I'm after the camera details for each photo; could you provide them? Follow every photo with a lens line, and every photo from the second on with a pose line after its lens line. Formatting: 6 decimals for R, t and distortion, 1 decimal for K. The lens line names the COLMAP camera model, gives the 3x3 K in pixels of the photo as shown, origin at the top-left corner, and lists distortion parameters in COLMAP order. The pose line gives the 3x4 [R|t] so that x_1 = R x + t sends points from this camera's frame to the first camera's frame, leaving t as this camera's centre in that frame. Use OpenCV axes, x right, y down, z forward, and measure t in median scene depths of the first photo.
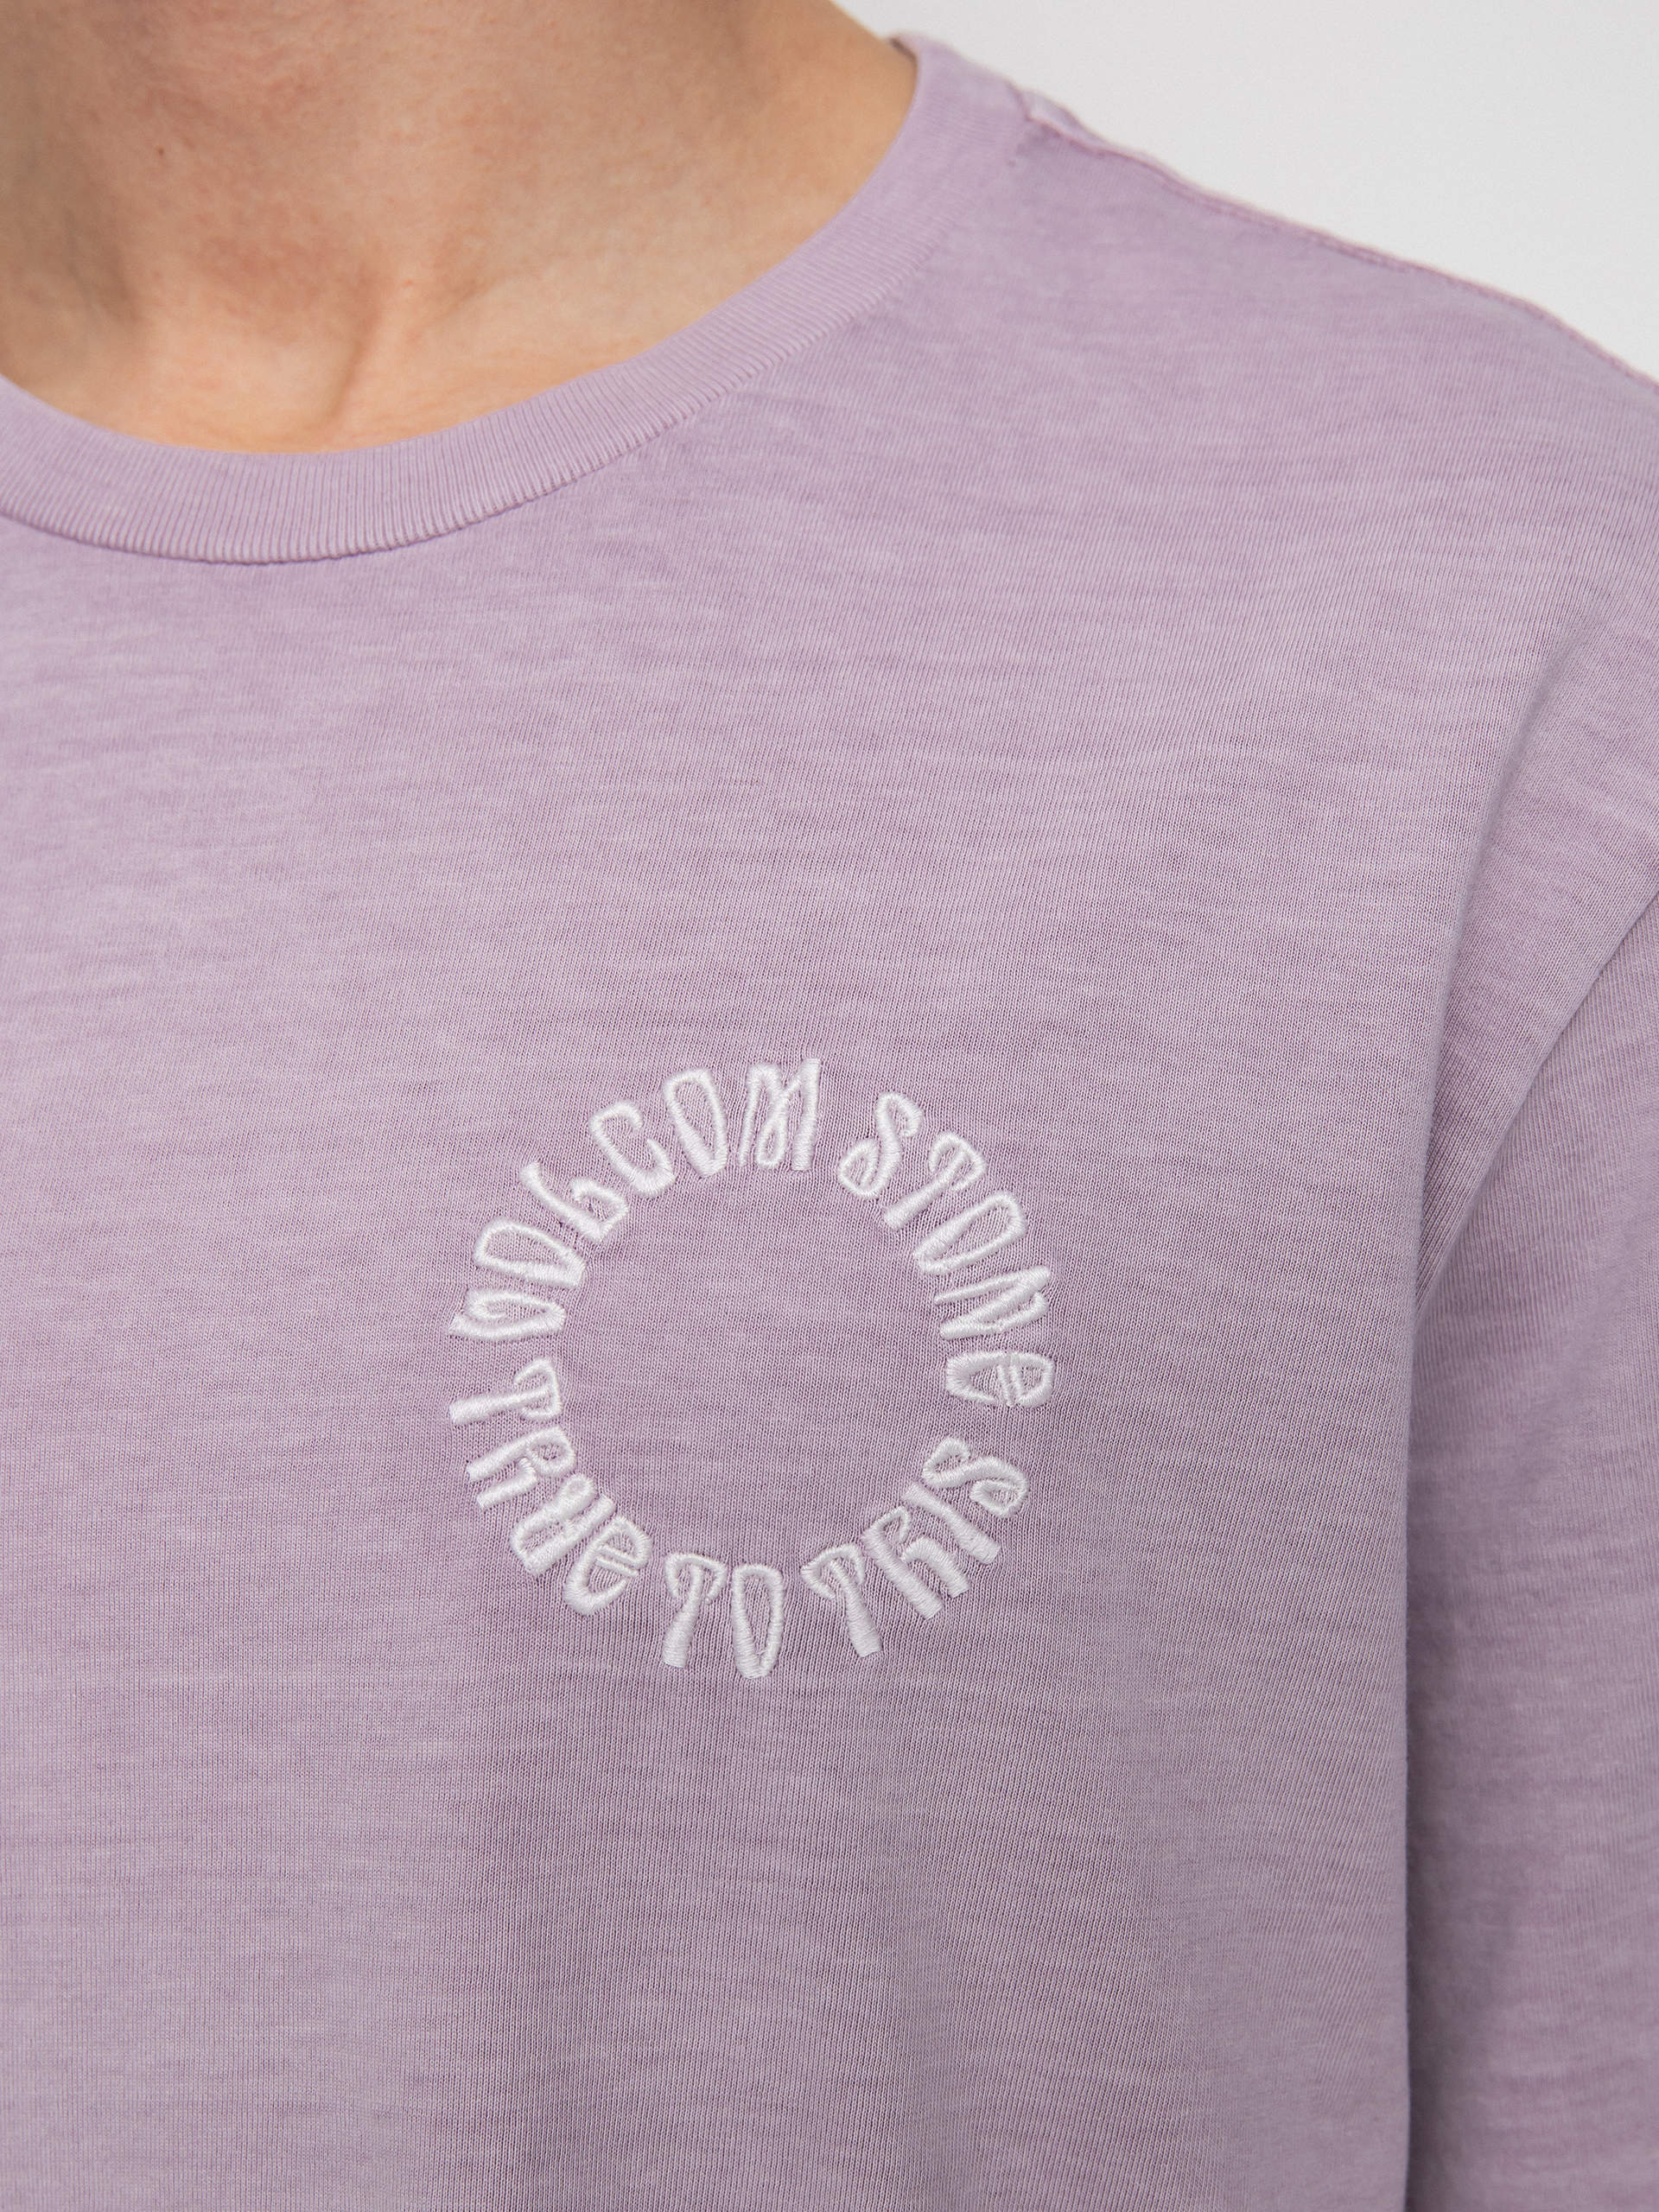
lens RADIAL K [[3270.7, 0, 829.5], [0, 3270.7, 1106.0], [0, 0, 1]] dist [0.173452, -1.206765]
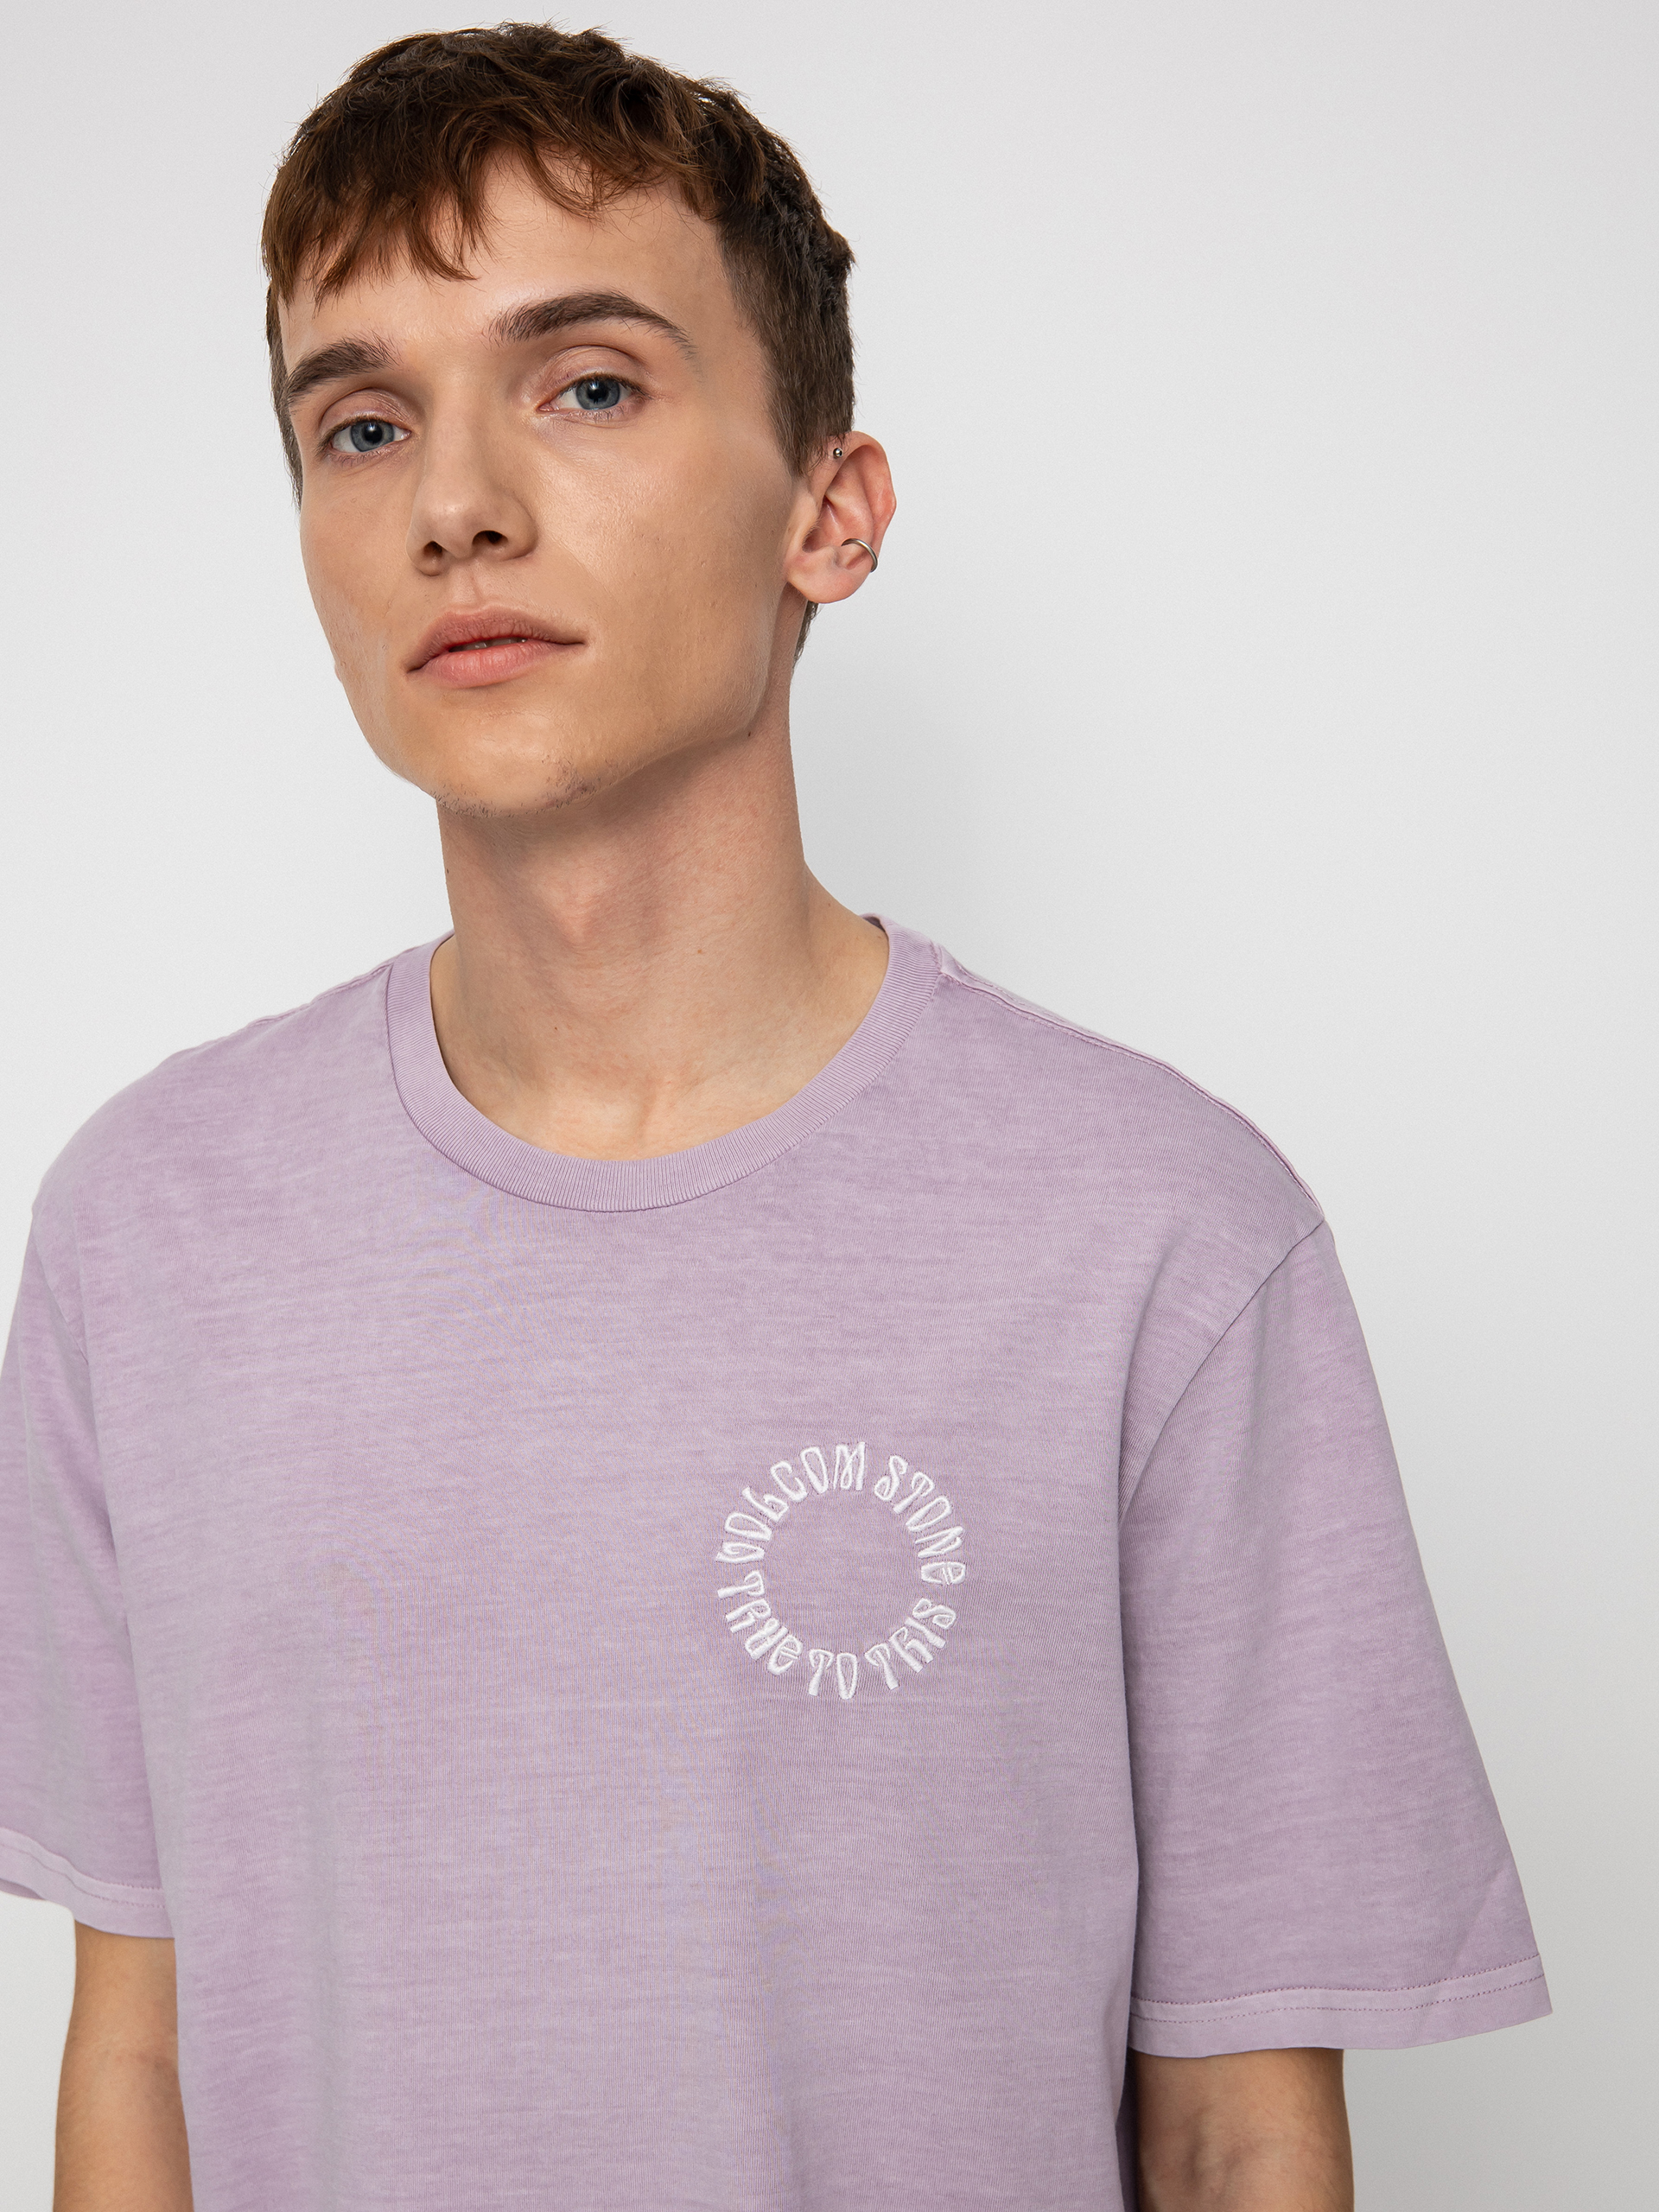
lens RADIAL K [[3123.7, 0, 868.3], [0, 3123.7, 1104.1], [0, 0, 1]] dist [0.158693, -0.027841]
pose [[0.999216, -0.033042, 0.021815, -0.042615], [0.032262, 0.998861, 0.035166, -0.345265], [-0.022952, -0.034435, 0.999143, -1.306666]]
